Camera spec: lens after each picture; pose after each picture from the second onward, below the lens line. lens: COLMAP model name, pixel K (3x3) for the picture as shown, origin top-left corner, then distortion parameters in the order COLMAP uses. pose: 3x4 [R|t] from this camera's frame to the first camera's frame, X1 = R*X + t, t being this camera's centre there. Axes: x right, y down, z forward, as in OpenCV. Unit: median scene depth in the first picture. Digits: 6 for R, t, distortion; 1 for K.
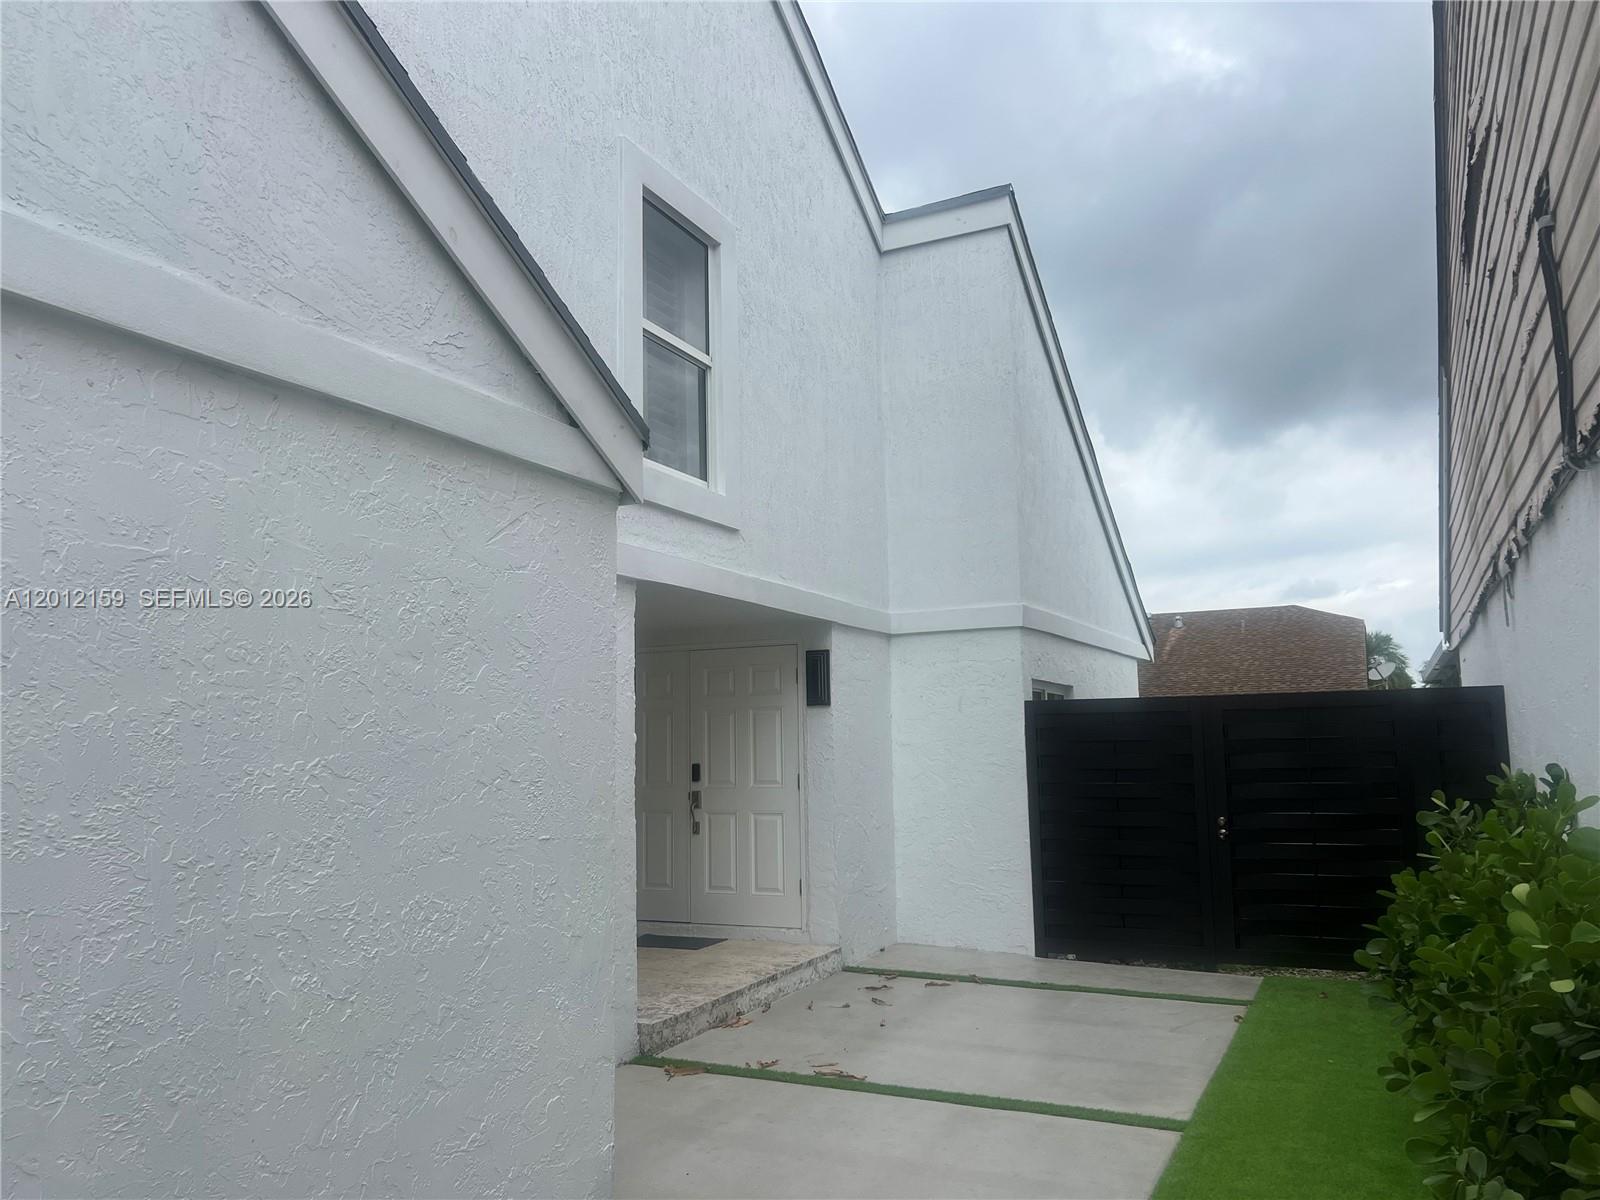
lens RADIAL K [[1227.1, 0, 790.0], [0, 1227.1, 599.5], [0, 0, 1]] dist [0.039771, -0.041721]
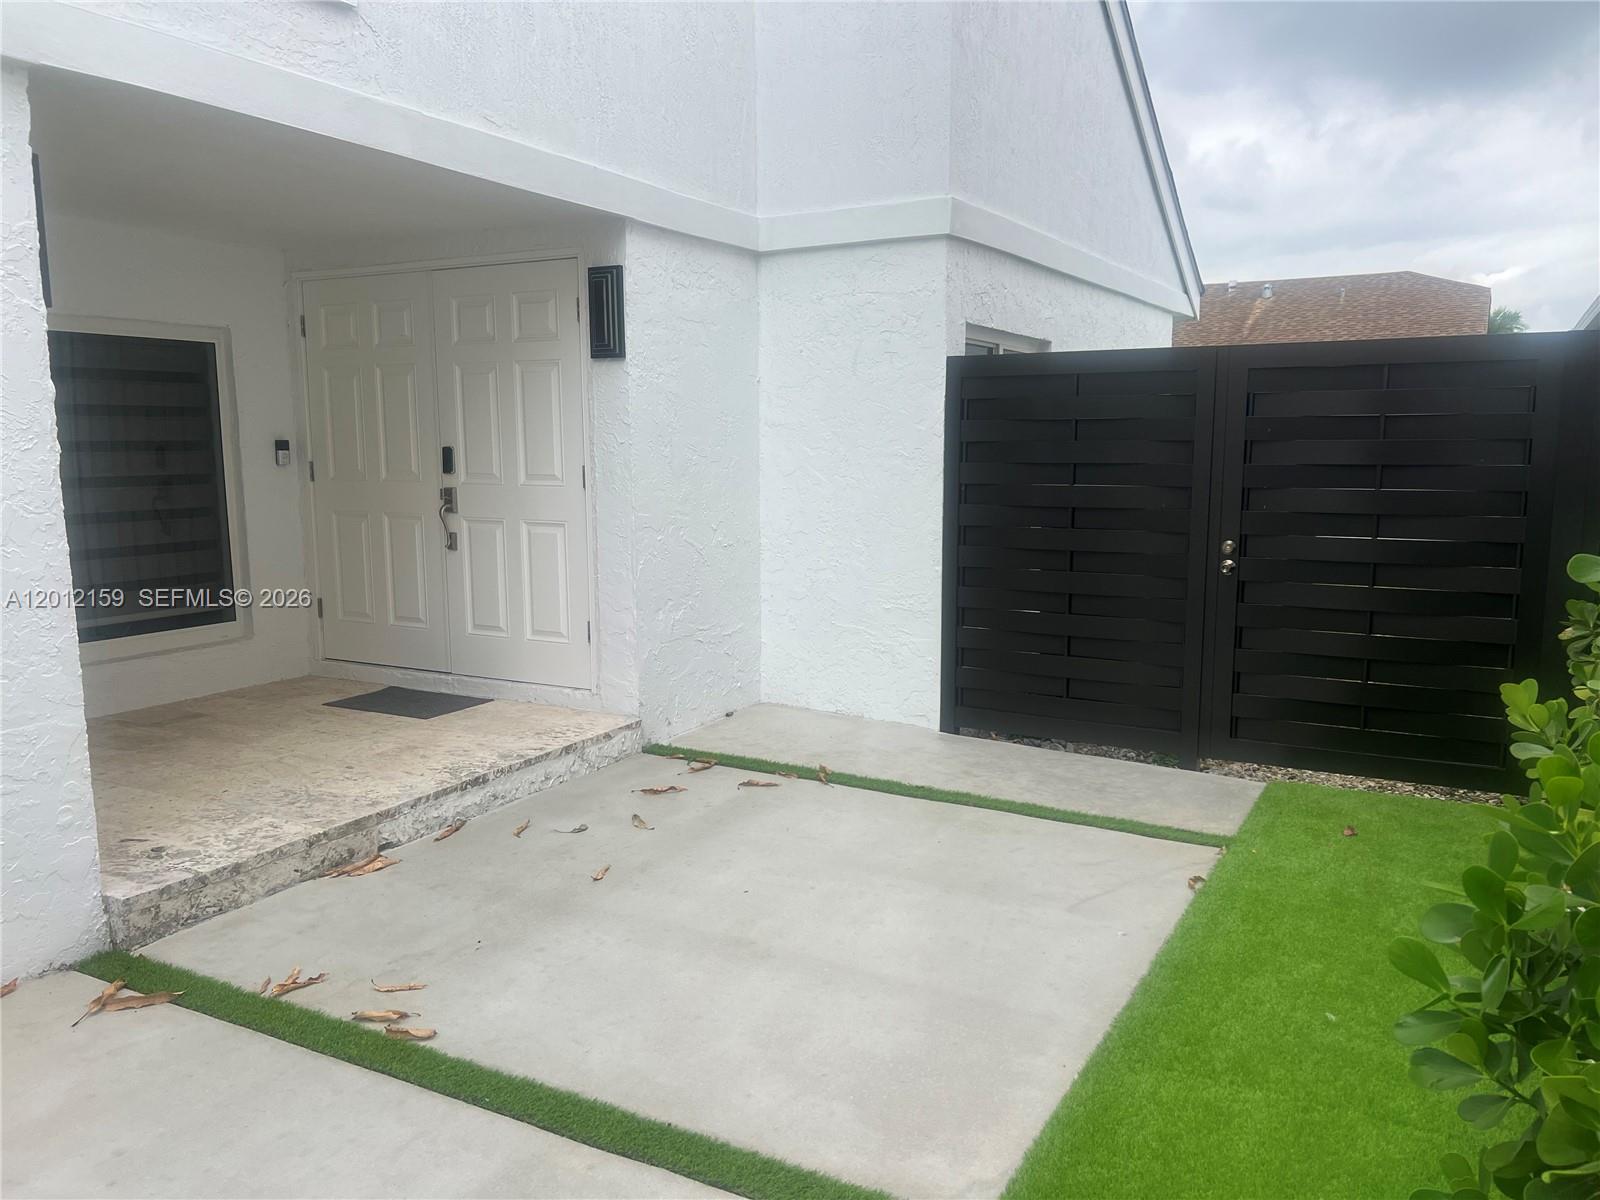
lens RADIAL K [[1208.2, 0, 810.0], [0, 1208.2, 620.5], [0, 0, 1]] dist [0.020301, -0.004506]
pose [[0.998219, 0.021153, -0.055778, 0.163837], [-0.005527, 0.963792, 0.266597, 0.049622], [0.059397, -0.265814, 0.962193, 0.364129]]
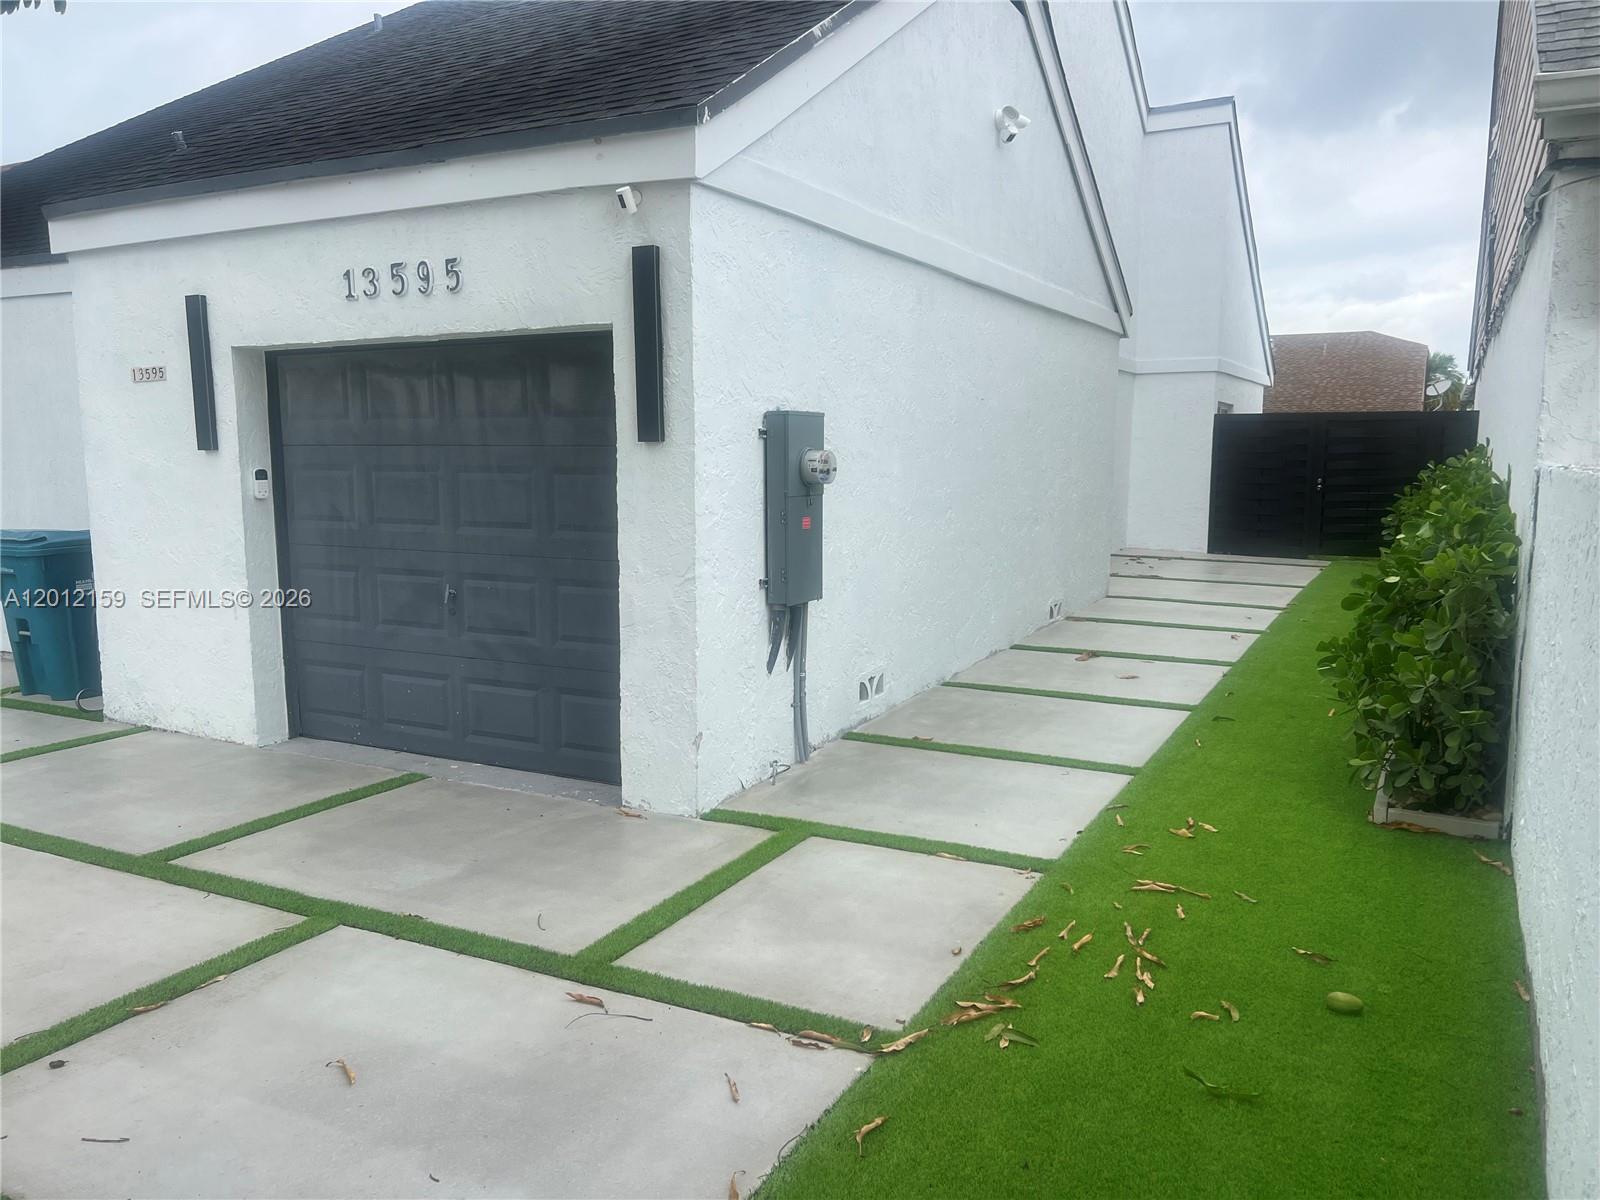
lens RADIAL K [[1226.7, 0, 813.3], [0, 1226.7, 608.3], [0, 0, 1]] dist [0.024593, -0.011440]
pose [[0.999566, 0.021478, -0.020139, -0.362236], [-0.015856, 0.969020, 0.246474, -0.077433], [0.024809, -0.246048, 0.968940, -0.843752]]
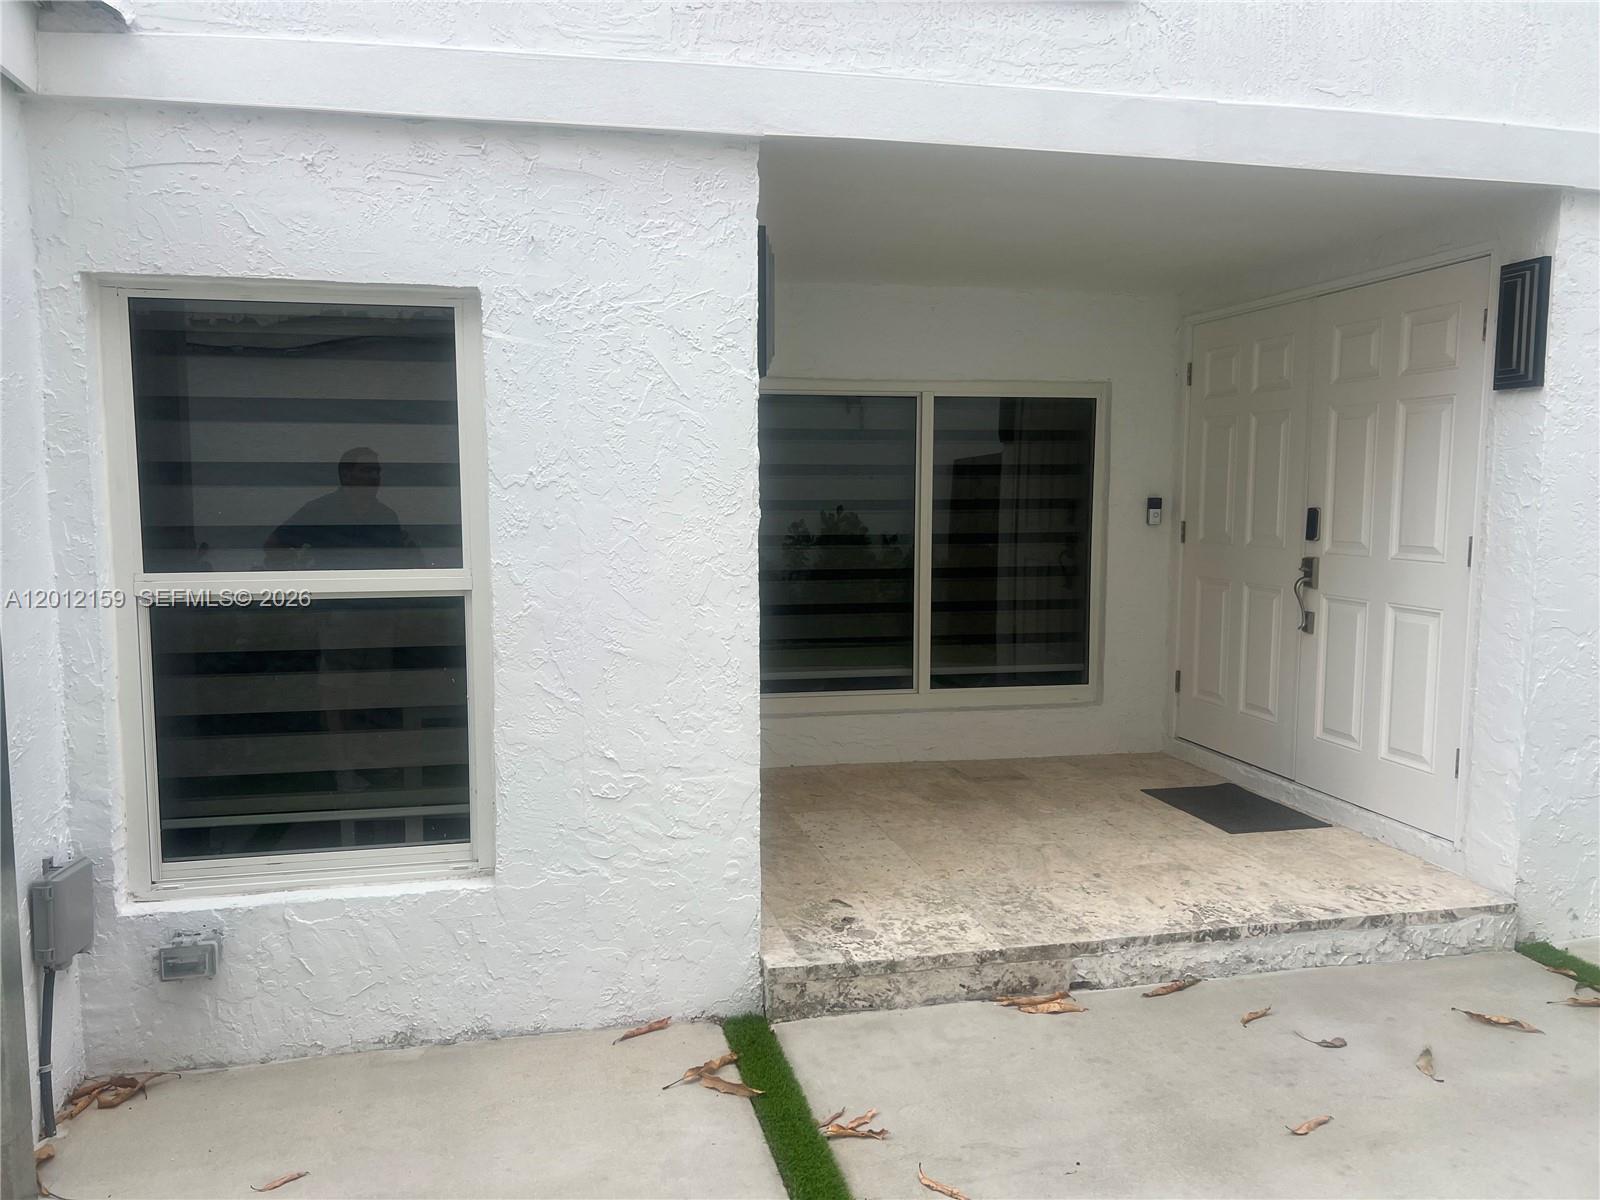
lens RADIAL K [[1204.5, 0, 799.9], [0, 1204.5, 611.4], [0, 0, 1]] dist [0.016804, -0.007920]
pose [[0.611484, 0.096845, -0.785308, 0.217664], [0.082976, 0.979161, 0.185361, 0.061871], [0.786894, -0.178507, 0.590706, 0.508183]]
